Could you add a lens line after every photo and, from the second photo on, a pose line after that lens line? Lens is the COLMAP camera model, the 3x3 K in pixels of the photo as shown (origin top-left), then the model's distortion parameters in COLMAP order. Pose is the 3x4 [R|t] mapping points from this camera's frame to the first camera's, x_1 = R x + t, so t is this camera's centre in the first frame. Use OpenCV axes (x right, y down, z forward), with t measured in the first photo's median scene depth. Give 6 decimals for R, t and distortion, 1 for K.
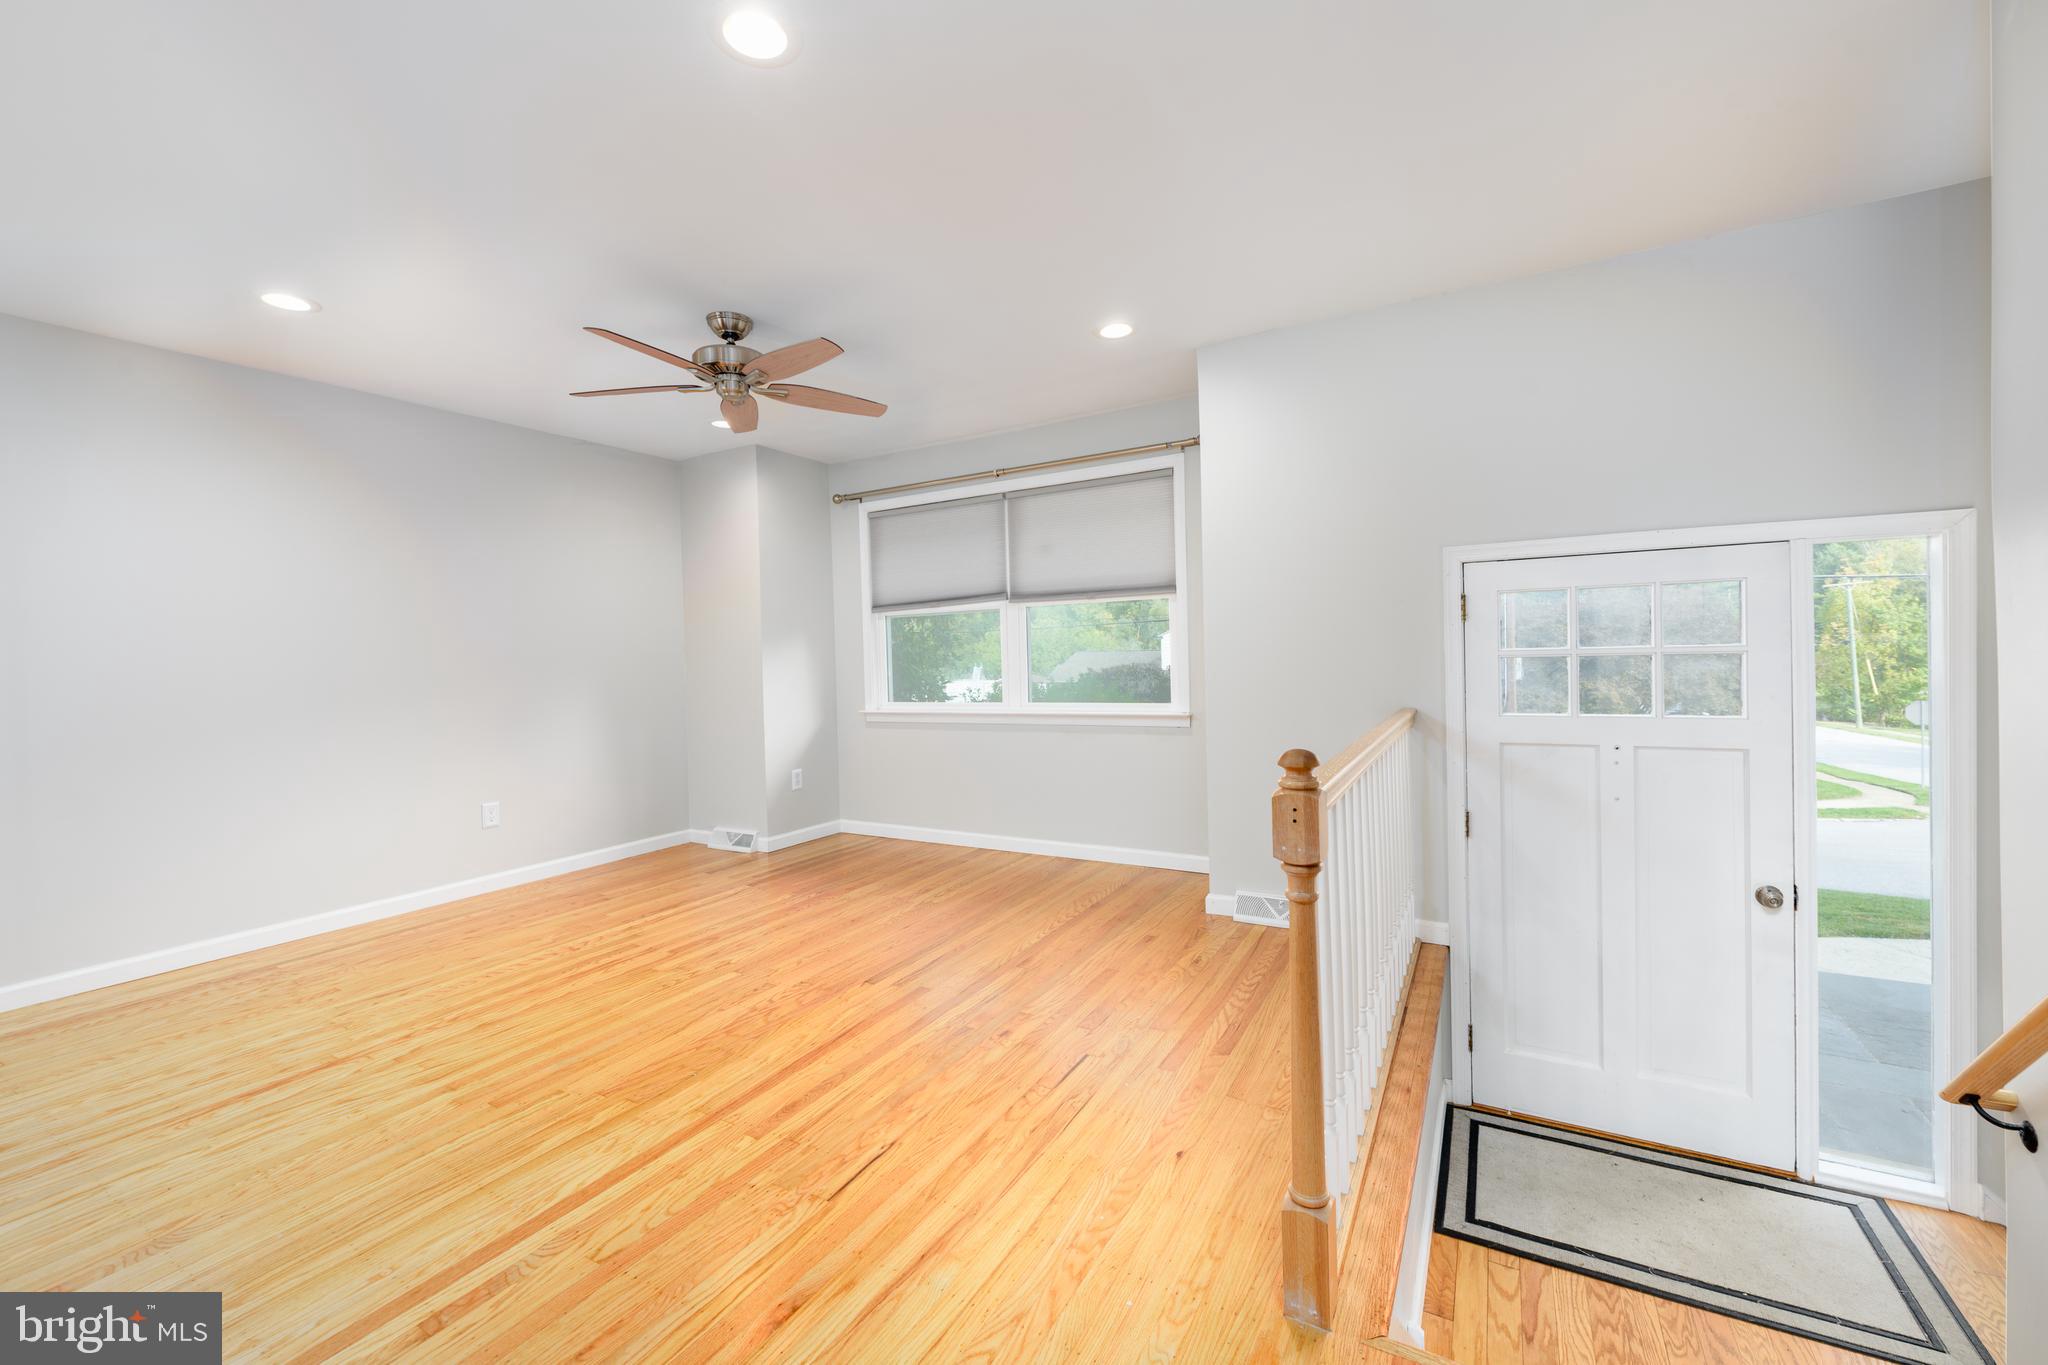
lens RADIAL K [[813.6, 0, 1035.5], [0, 813.6, 670.9], [0, 0, 1]] dist [-0.004043, -0.000756]
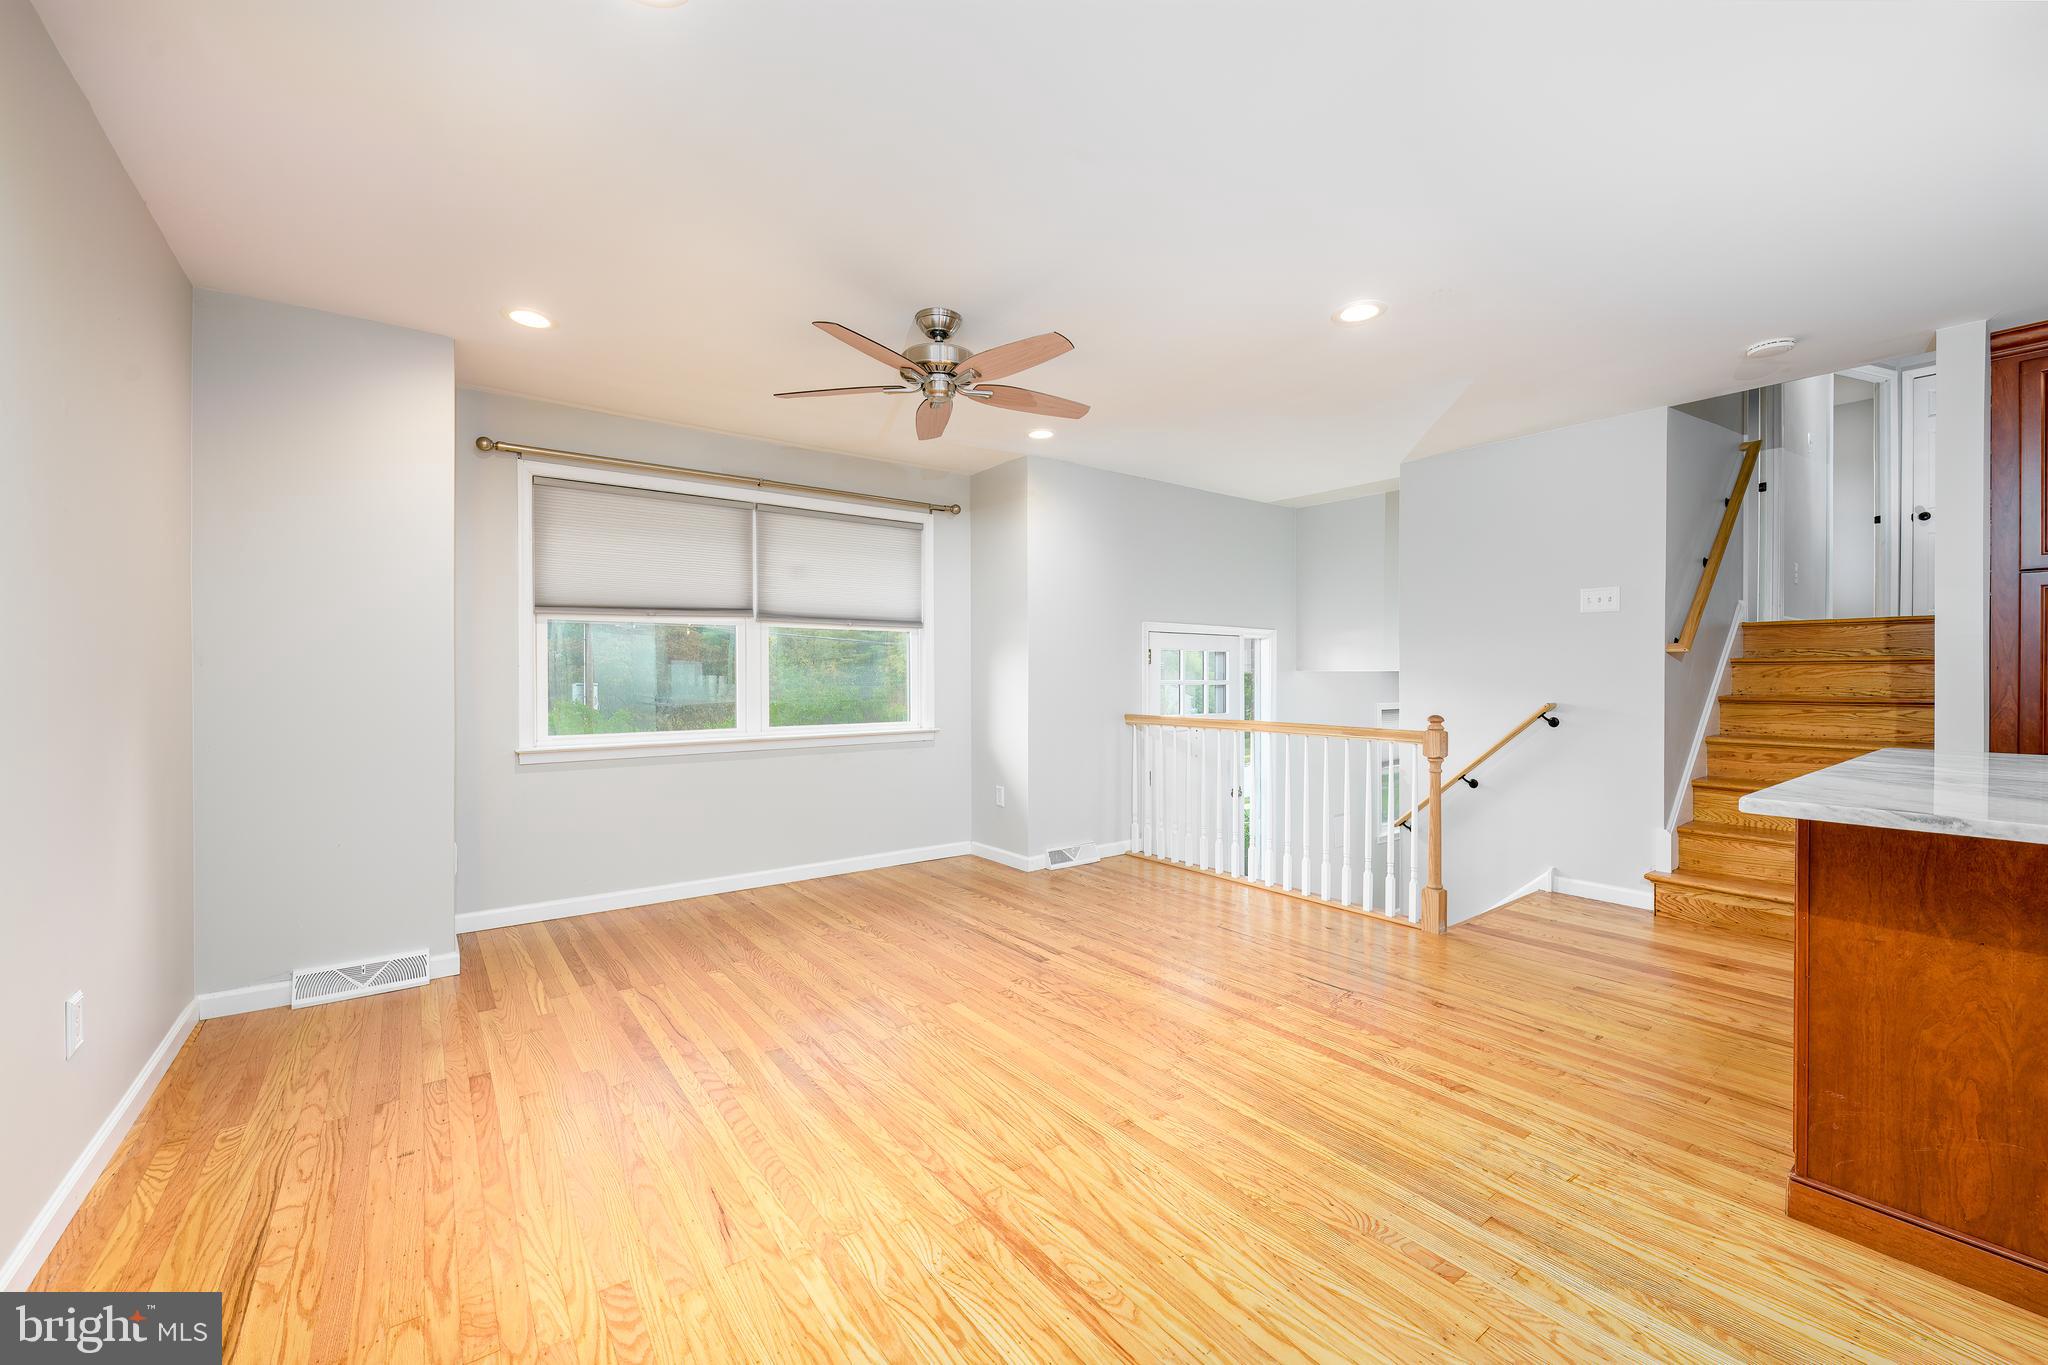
lens RADIAL K [[813.6, 0, 1035.8], [0, 813.6, 681.4], [0, 0, 1]] dist [-0.004043, -0.000756]
pose [[0.398632, 0.021448, 0.916860, -1.092233], [0.007818, 0.999611, -0.026783, 0.019859], [-0.917078, 0.017845, 0.398309, 0.476371]]
